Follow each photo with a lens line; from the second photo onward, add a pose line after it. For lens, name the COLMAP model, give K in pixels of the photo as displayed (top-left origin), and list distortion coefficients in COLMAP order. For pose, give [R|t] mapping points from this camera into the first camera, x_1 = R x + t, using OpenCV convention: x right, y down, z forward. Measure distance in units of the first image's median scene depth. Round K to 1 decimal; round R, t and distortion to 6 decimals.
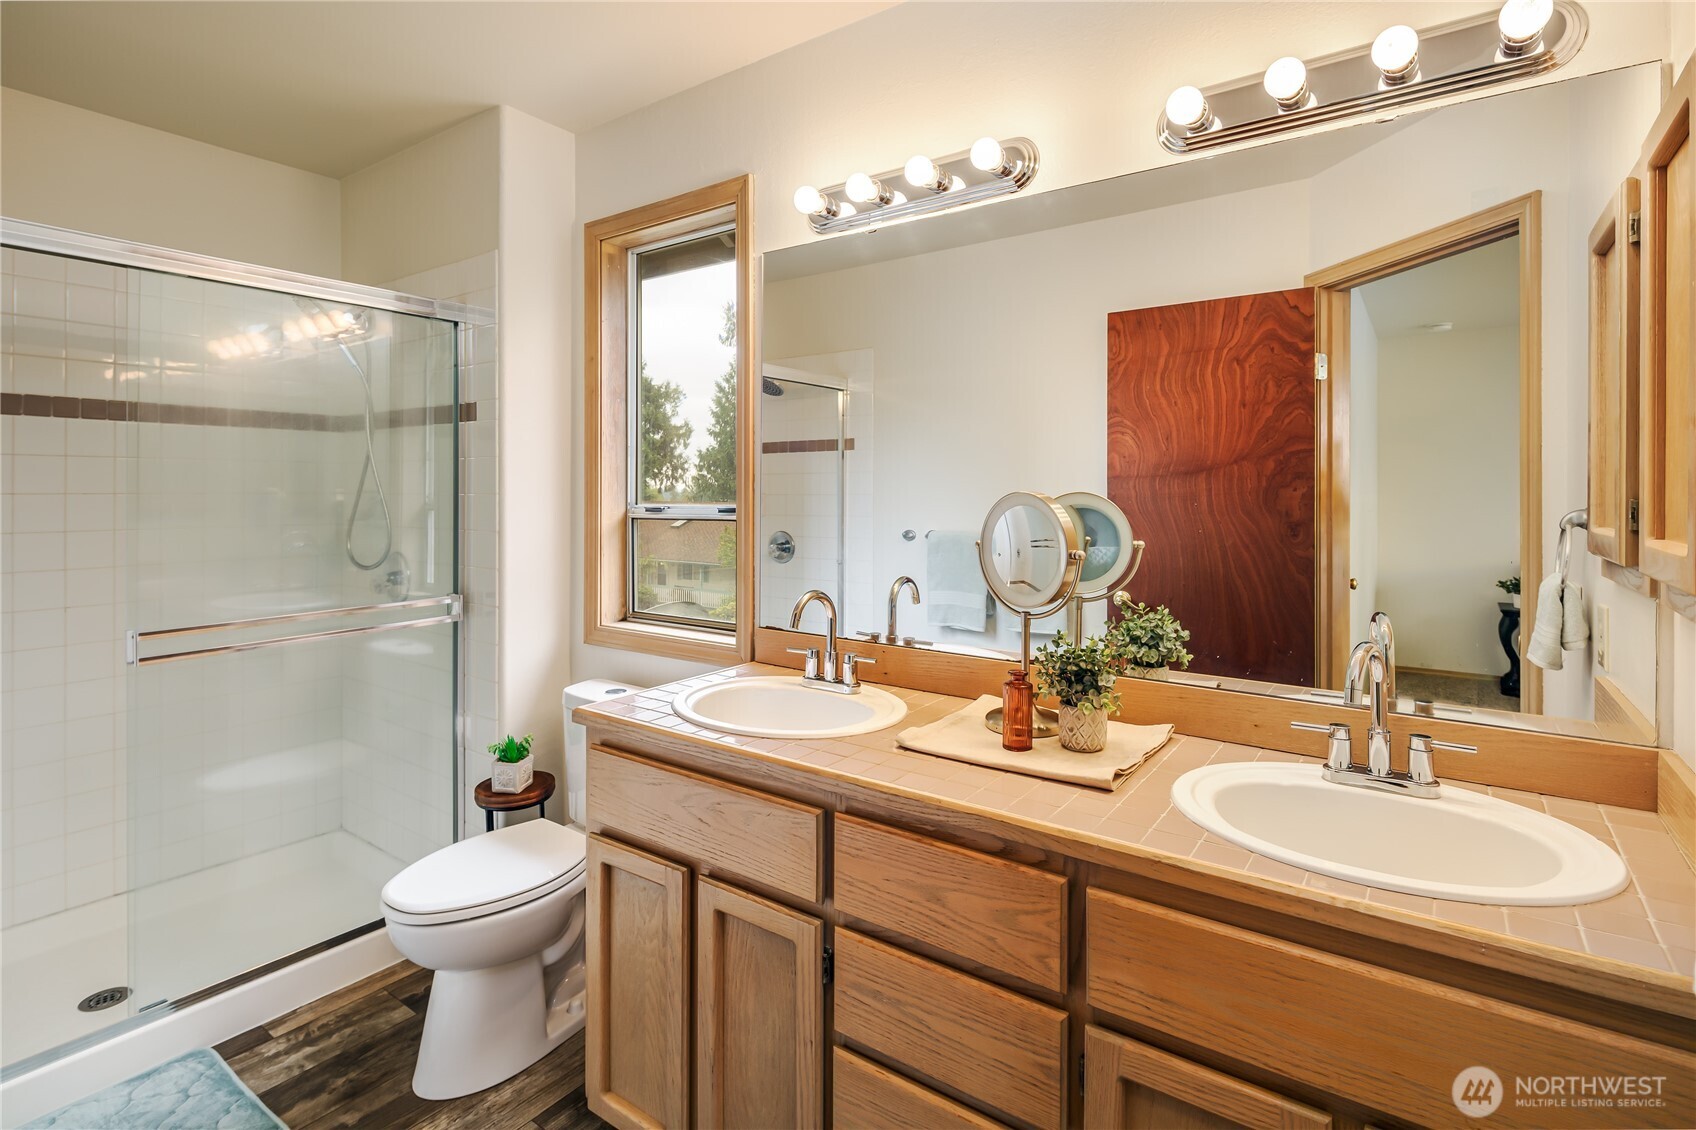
lens RADIAL K [[832.2, 0, 847.1], [0, 832.2, 503.3], [0, 0, 1]] dist [-0.001269, -0.000271]
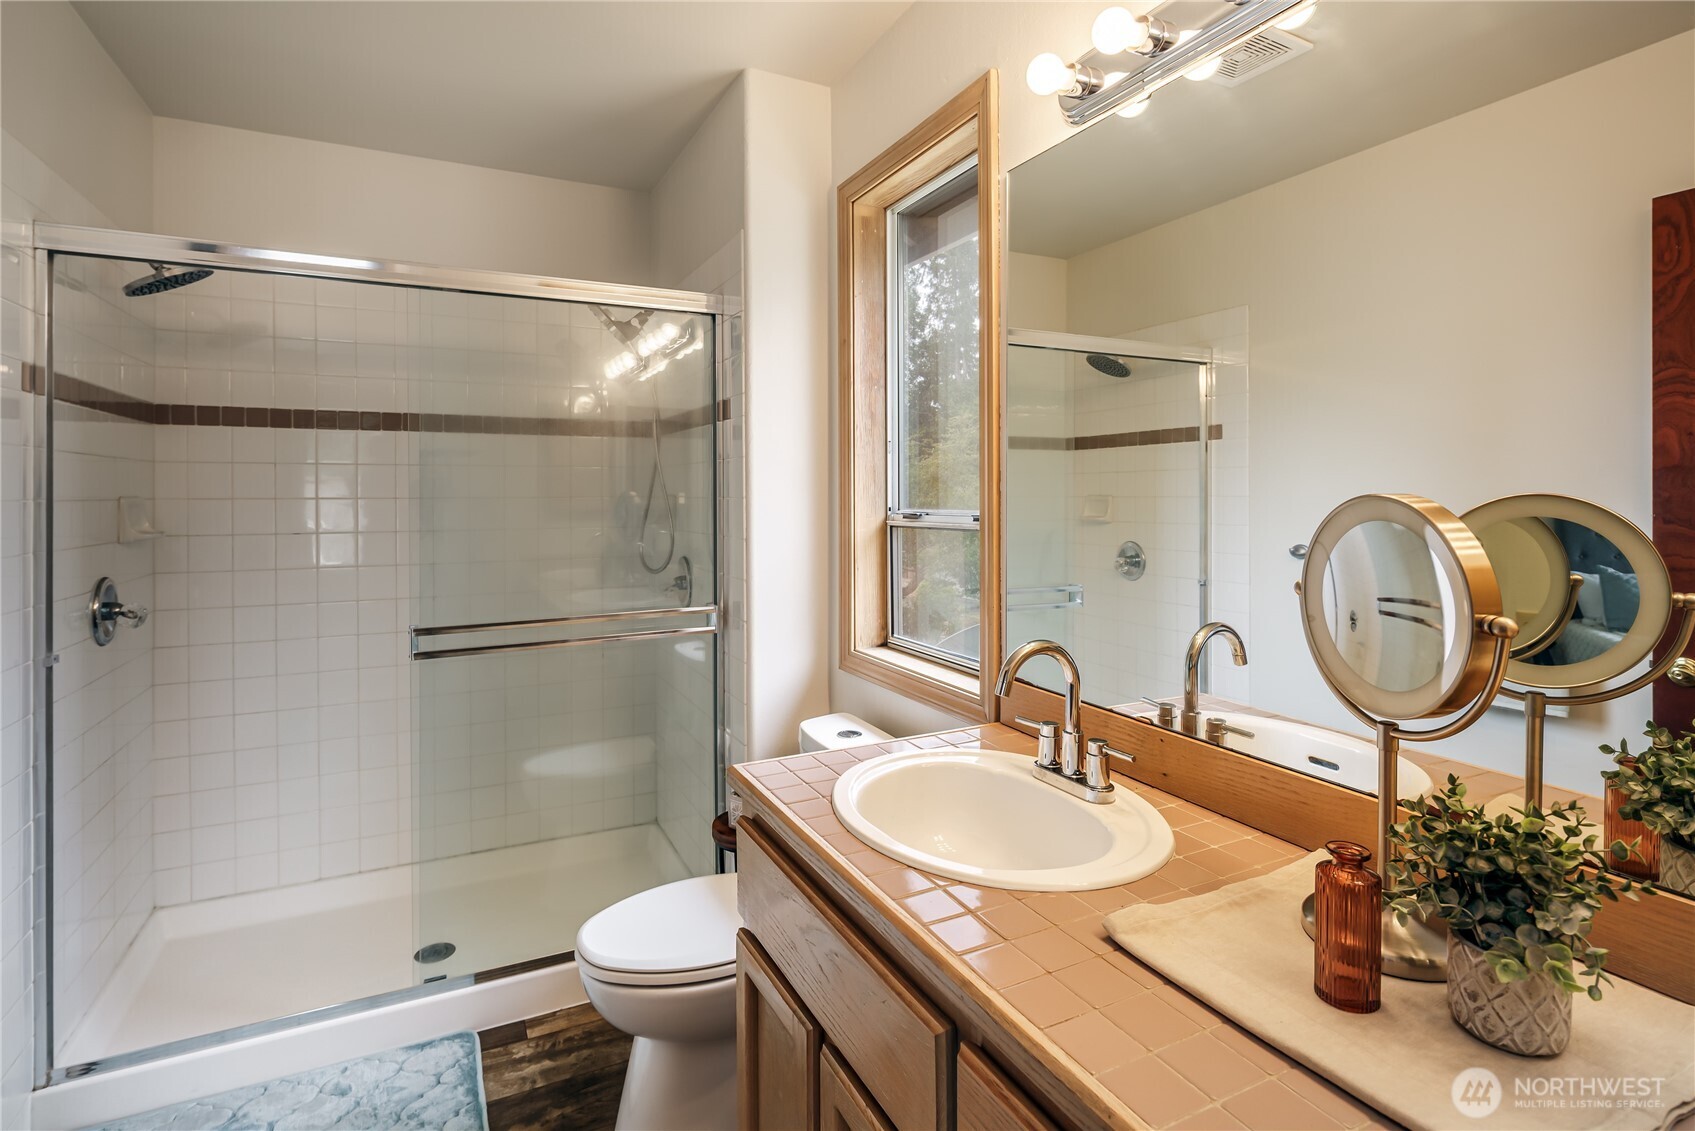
lens RADIAL K [[831.7, 0, 846.6], [0, 831.7, 503.9], [0, 0, 1]] dist [-0.001269, -0.000271]
pose [[0.881942, 0.001561, -0.471355, 0.123142], [-0.001895, 0.999998, -0.000234, -0.005783], [0.471354, 0.001100, 0.881944, 0.287010]]
